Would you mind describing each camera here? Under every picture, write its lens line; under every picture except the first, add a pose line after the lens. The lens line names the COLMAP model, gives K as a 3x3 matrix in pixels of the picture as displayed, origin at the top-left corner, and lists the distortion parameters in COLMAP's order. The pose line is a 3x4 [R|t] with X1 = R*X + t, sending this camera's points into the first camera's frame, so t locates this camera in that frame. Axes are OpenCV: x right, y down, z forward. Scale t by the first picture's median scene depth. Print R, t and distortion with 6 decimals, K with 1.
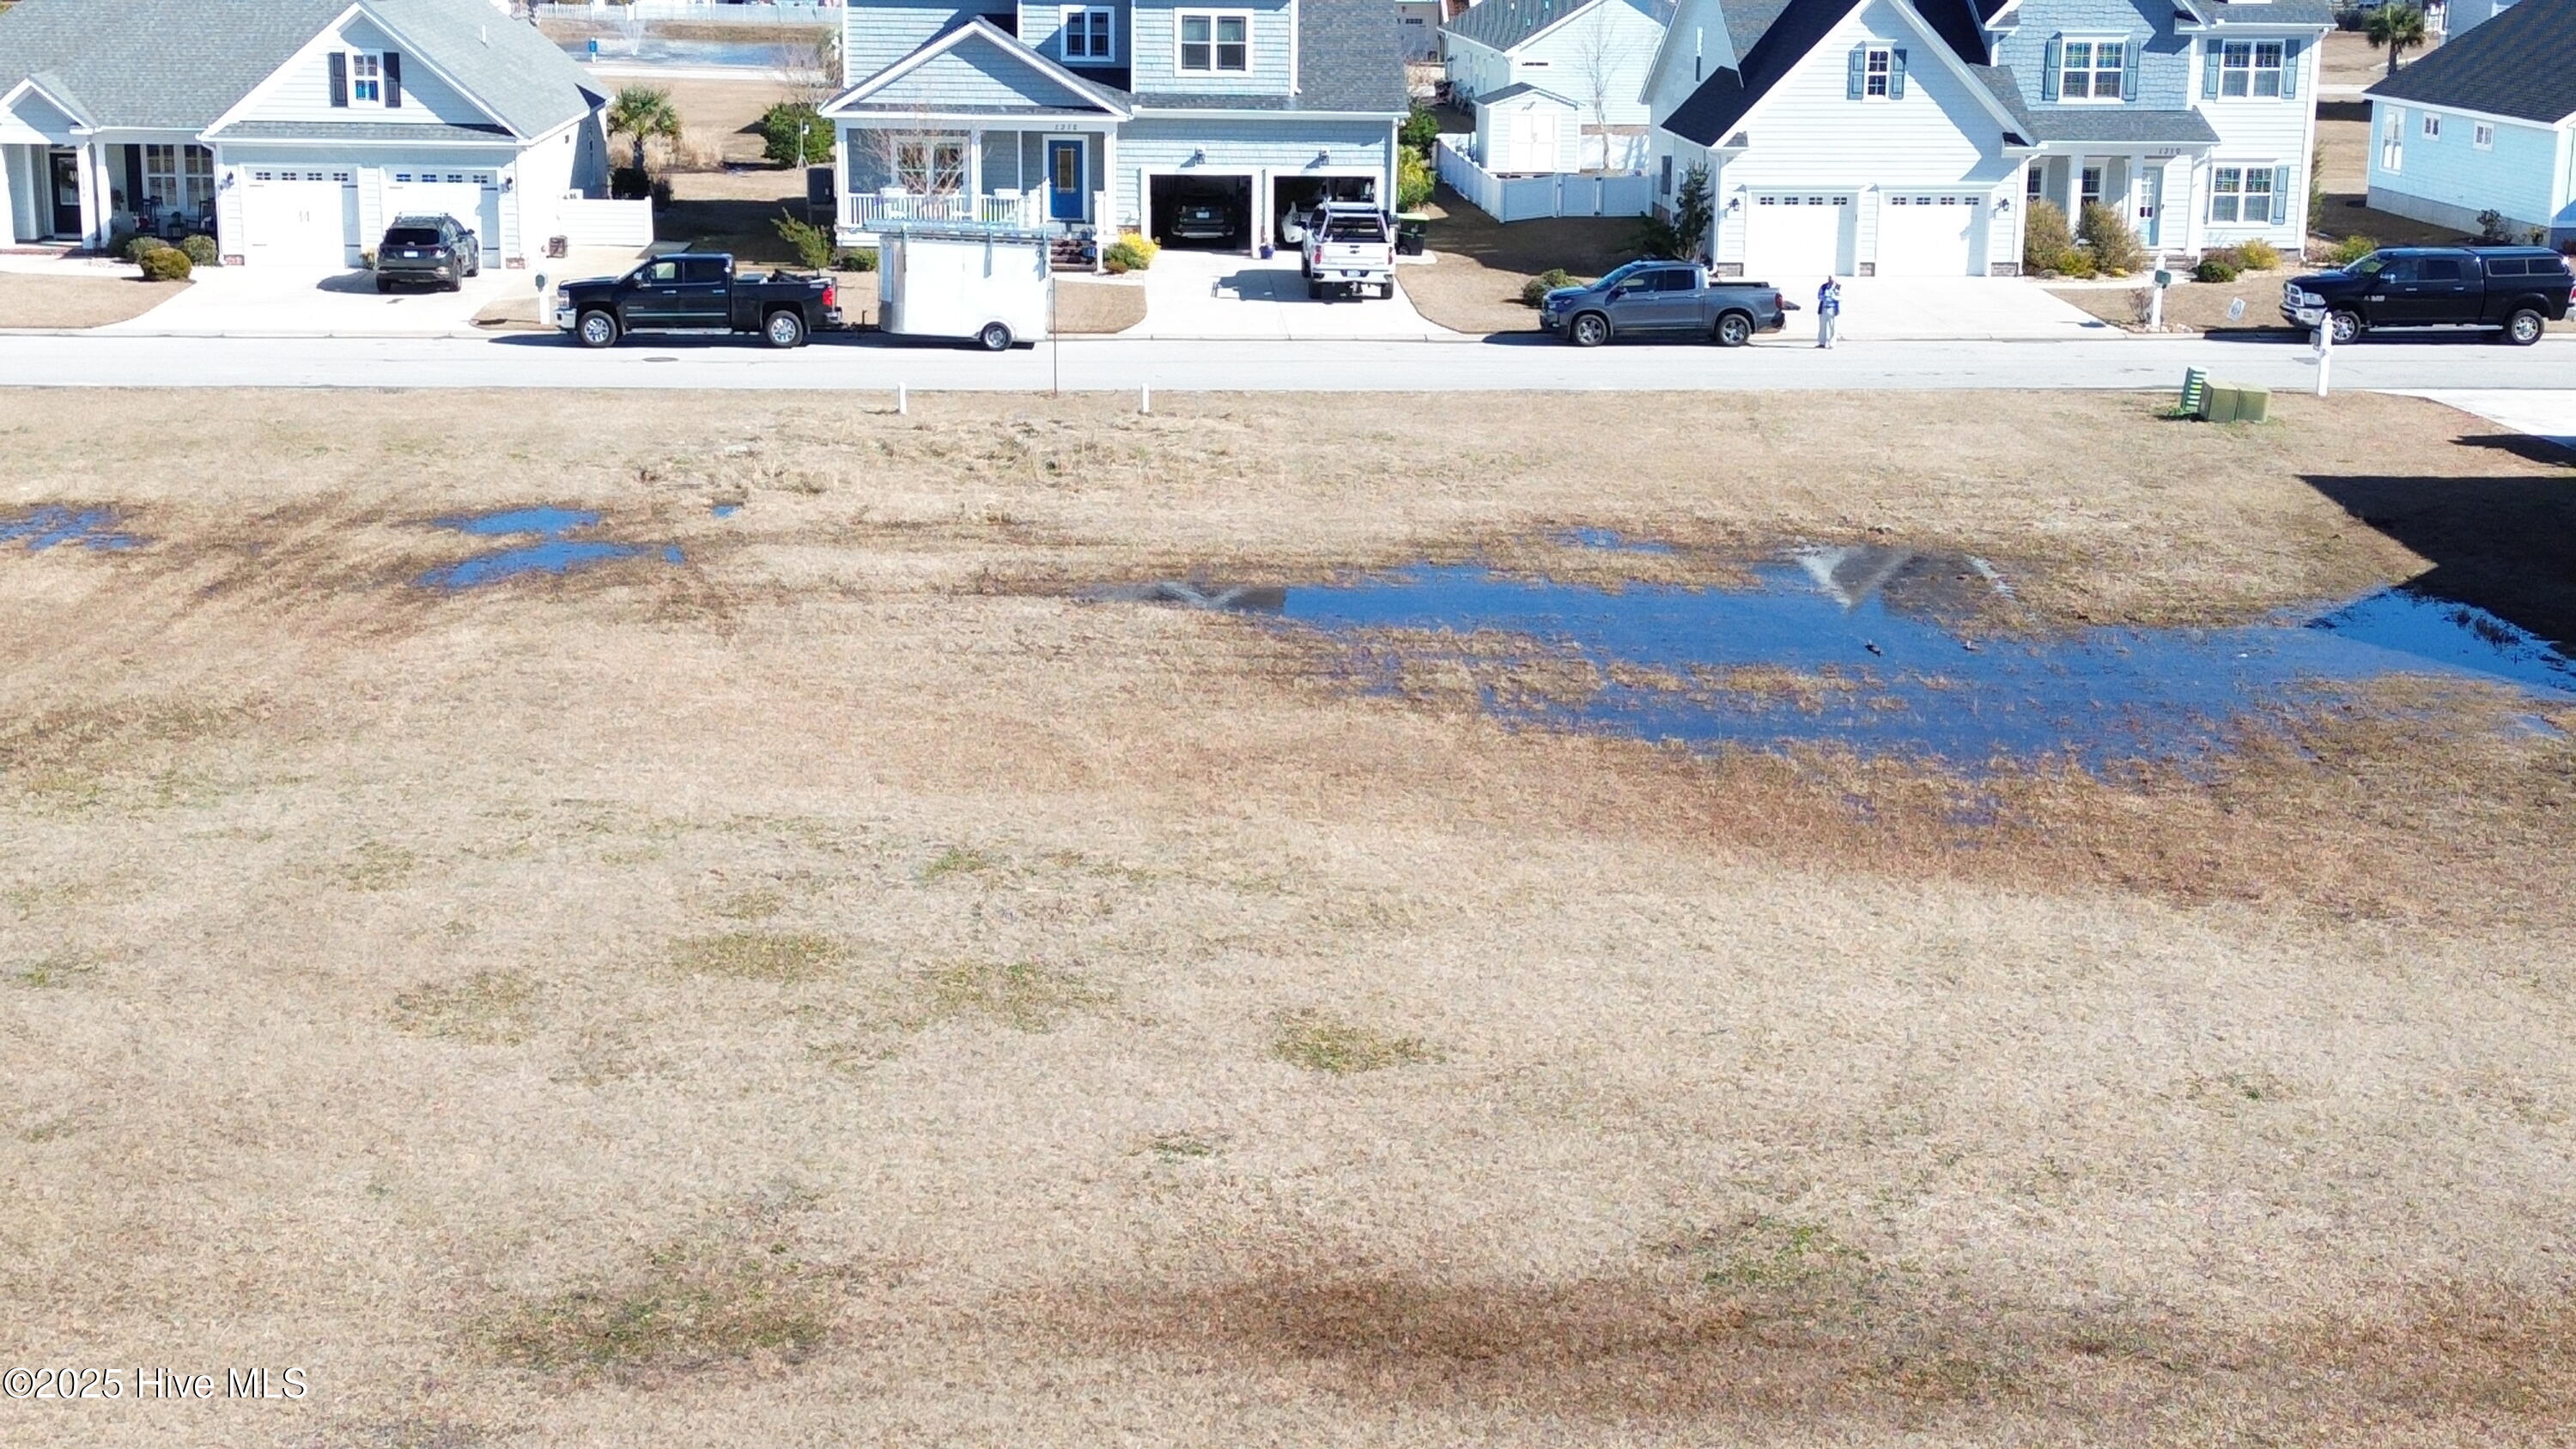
lens RADIAL K [[3613.0, 0, 1299.8], [0, 3613.0, 713.6], [0, 0, 1]] dist [0.111189, 0.000000]
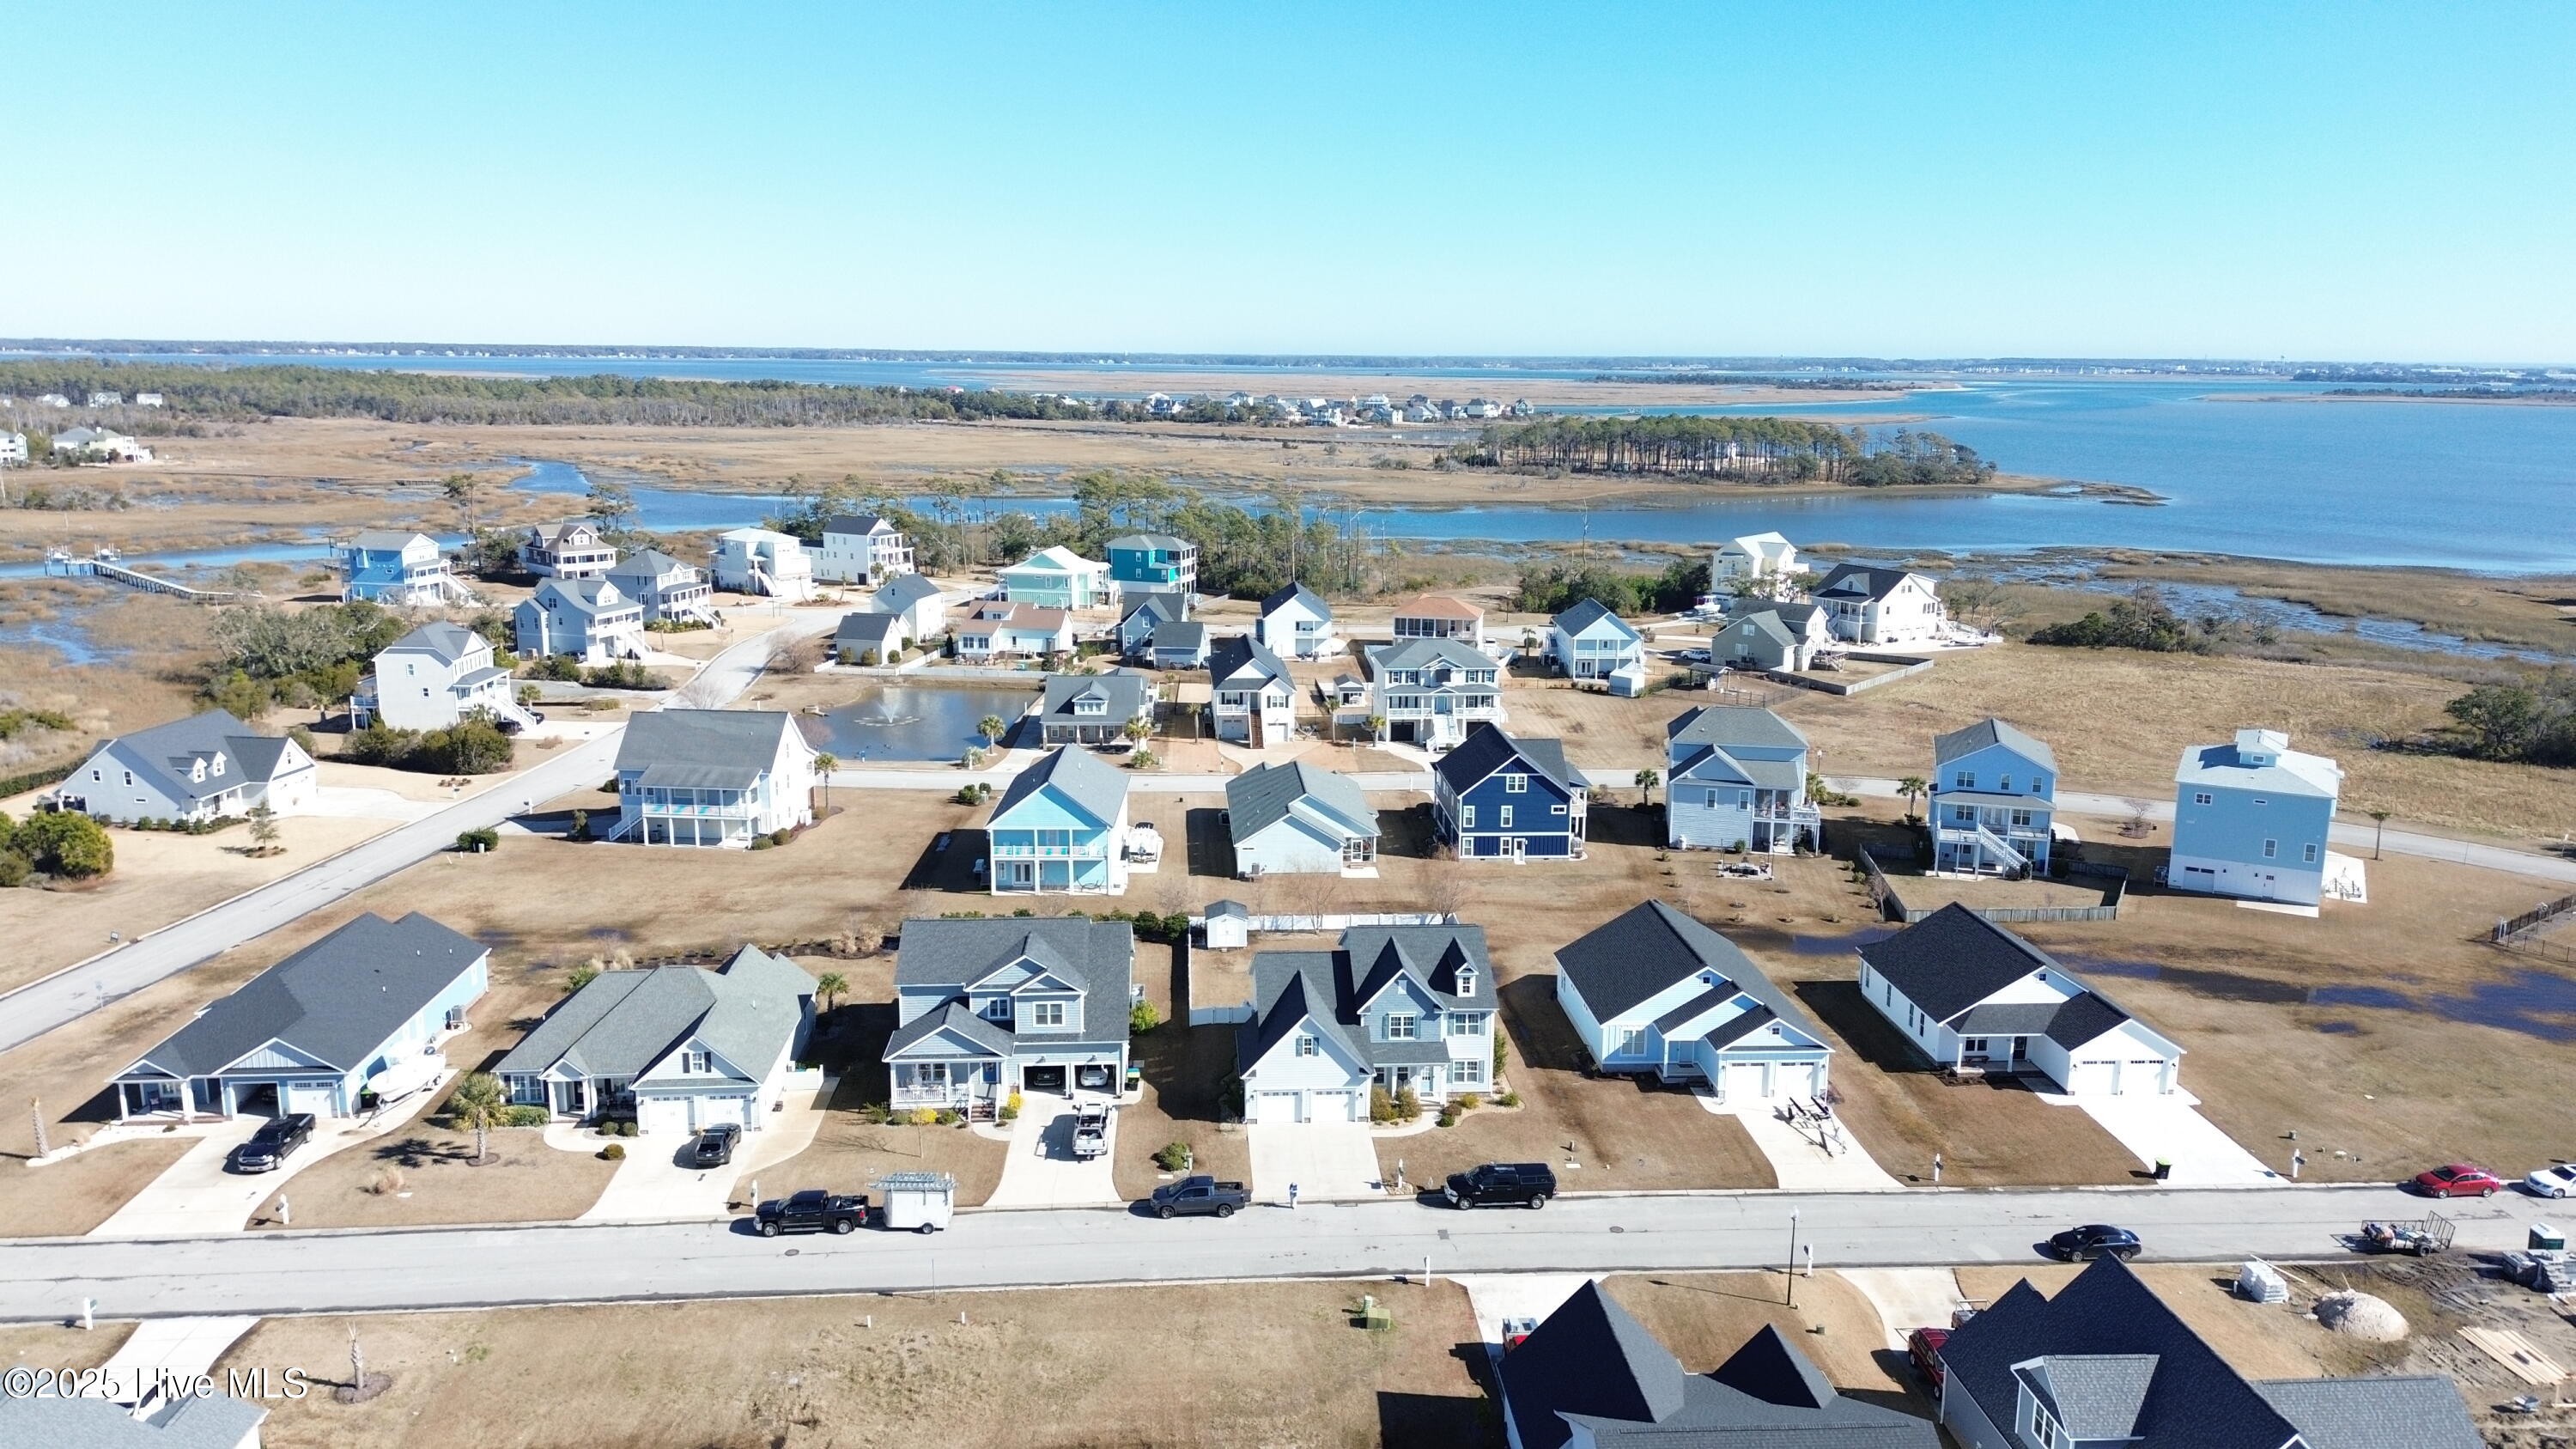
lens RADIAL K [[1814.9, 0, 1290.6], [0, 1814.9, 720.9], [0, 0, 1]] dist [0.079600, -0.076731]
pose [[0.999990, -0.004335, -0.001092, 0.146706], [0.004305, 0.999631, -0.026813, -0.359162], [0.001208, 0.026808, 0.999640, -0.248221]]
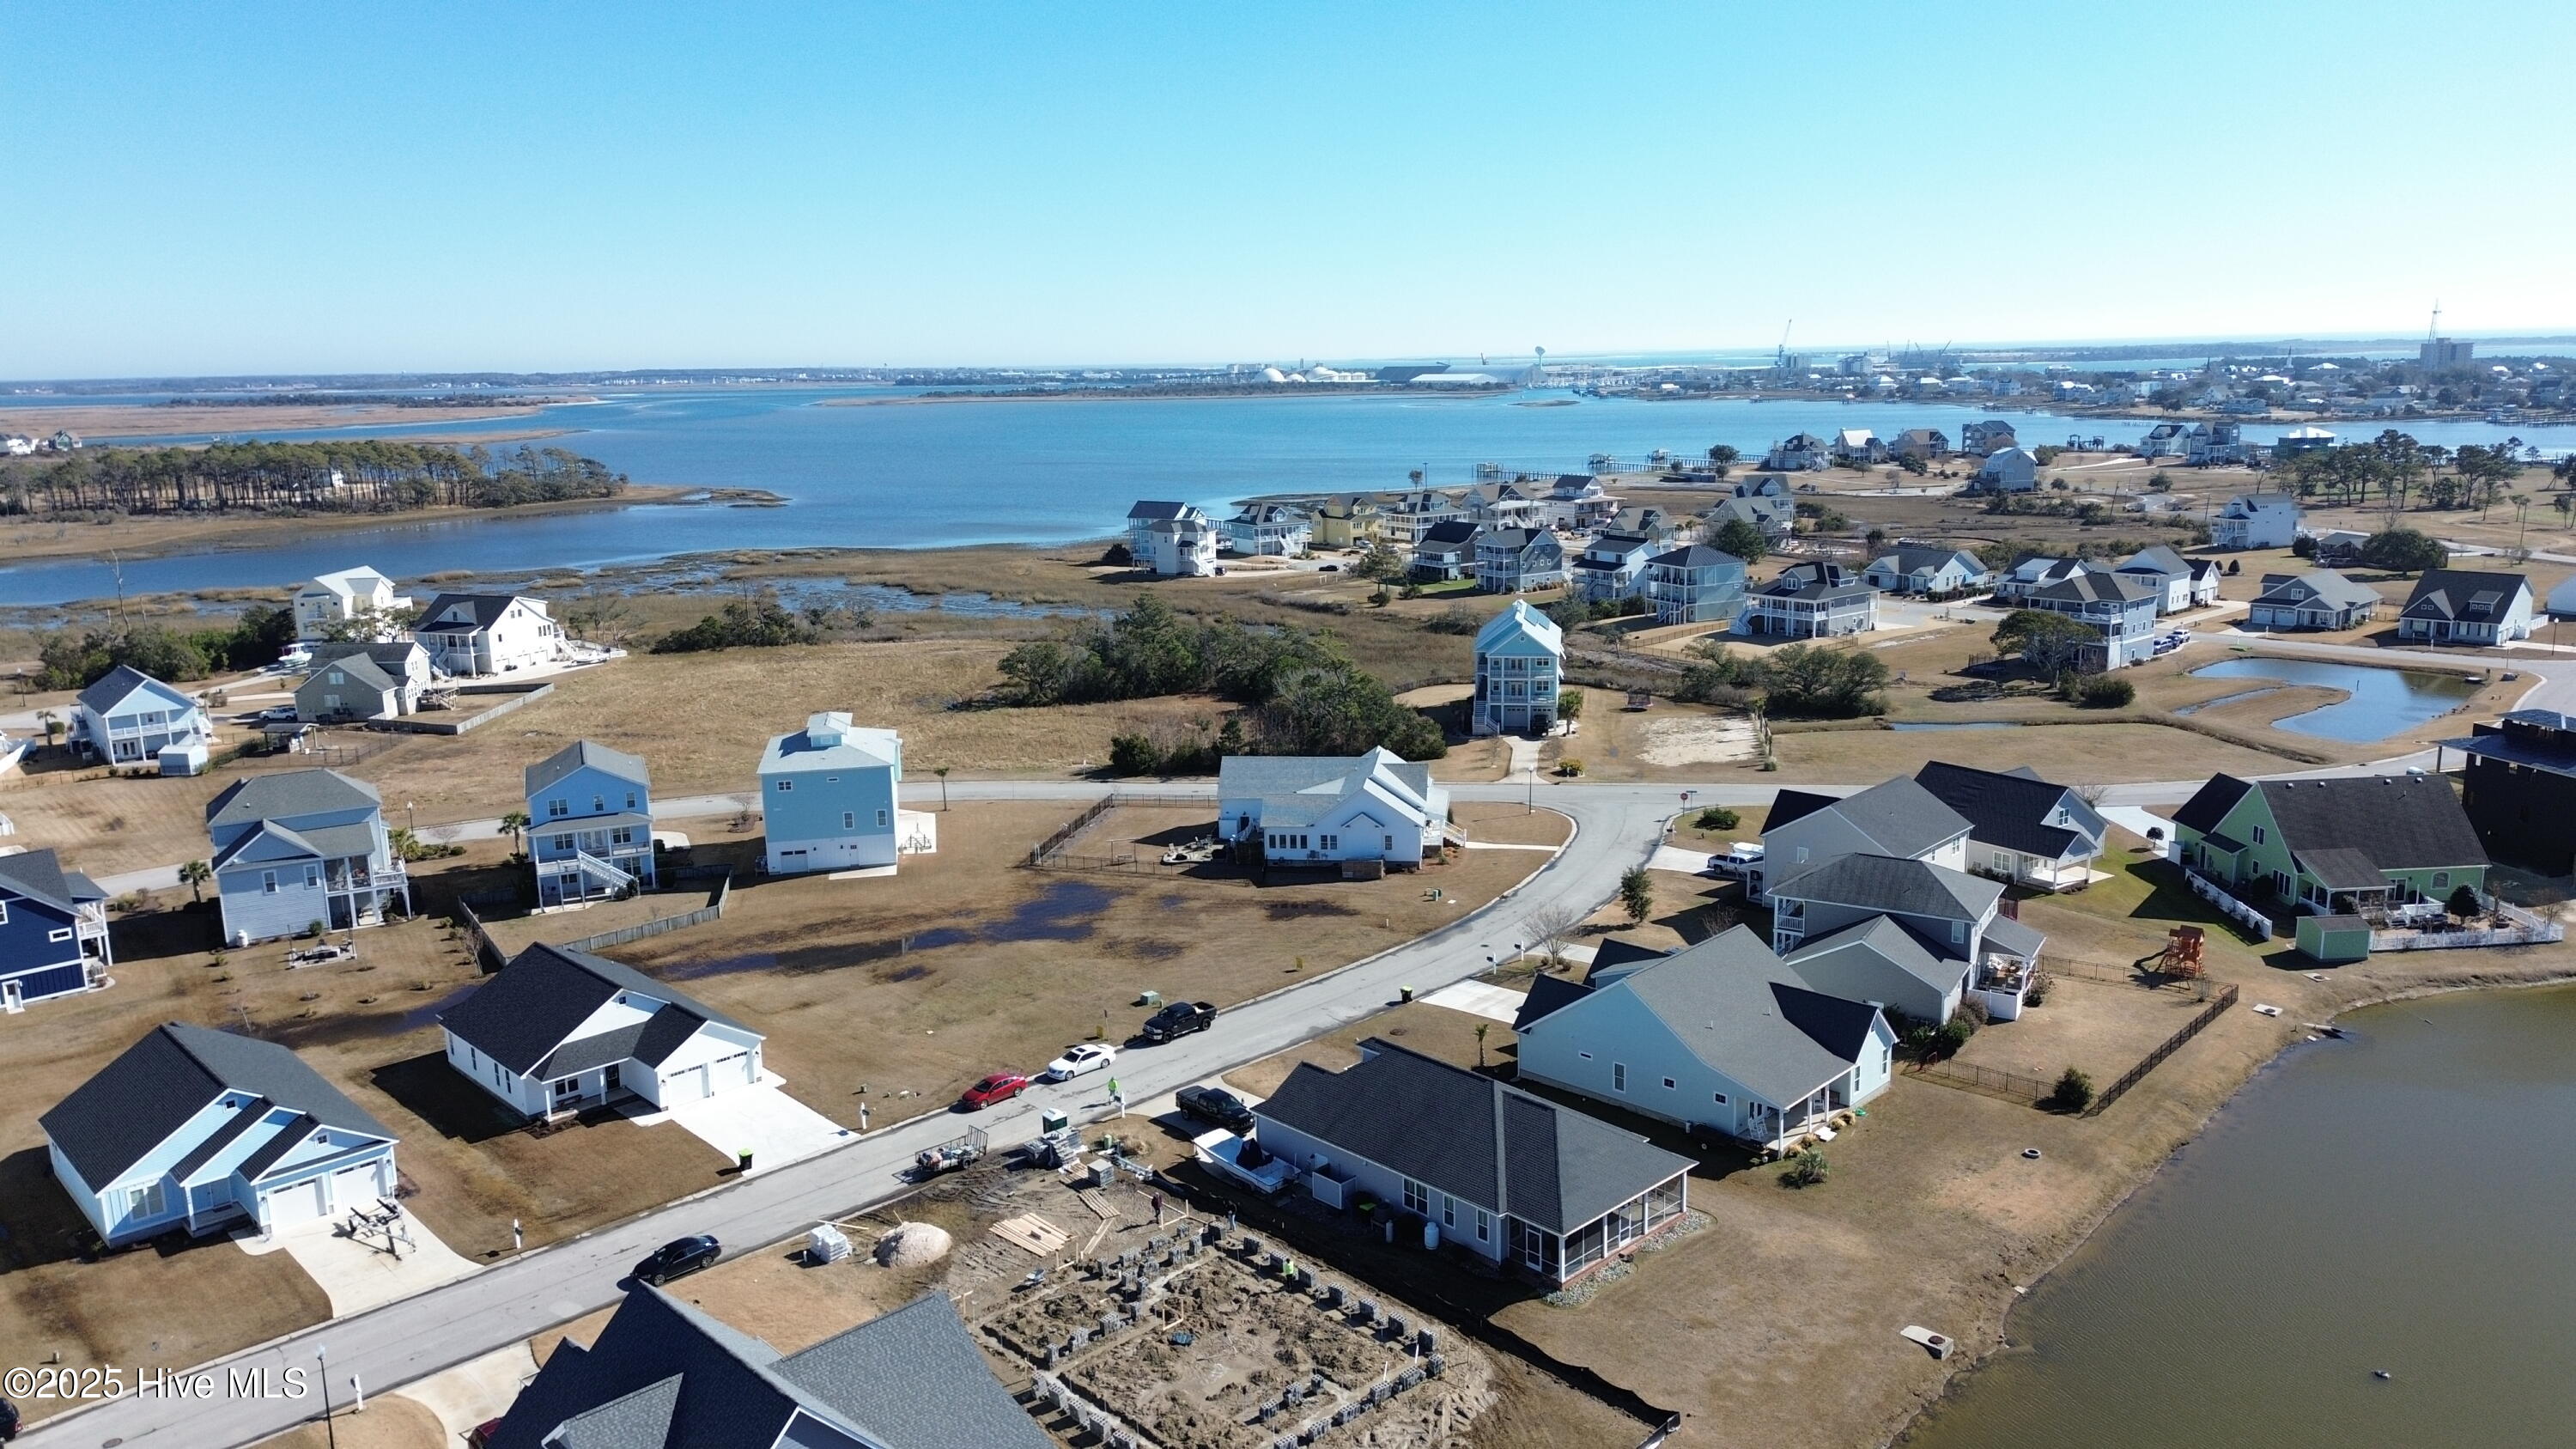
lens RADIAL K [[1814.9, 0, 1284.0], [0, 1814.9, 719.8], [0, 0, 1]] dist [0.079600, -0.076731]
pose [[0.766991, -0.155135, 0.622622, 0.269027], [0.175186, 0.984096, 0.029395, -0.359801], [-0.617280, 0.086529, 0.781970, -0.245179]]
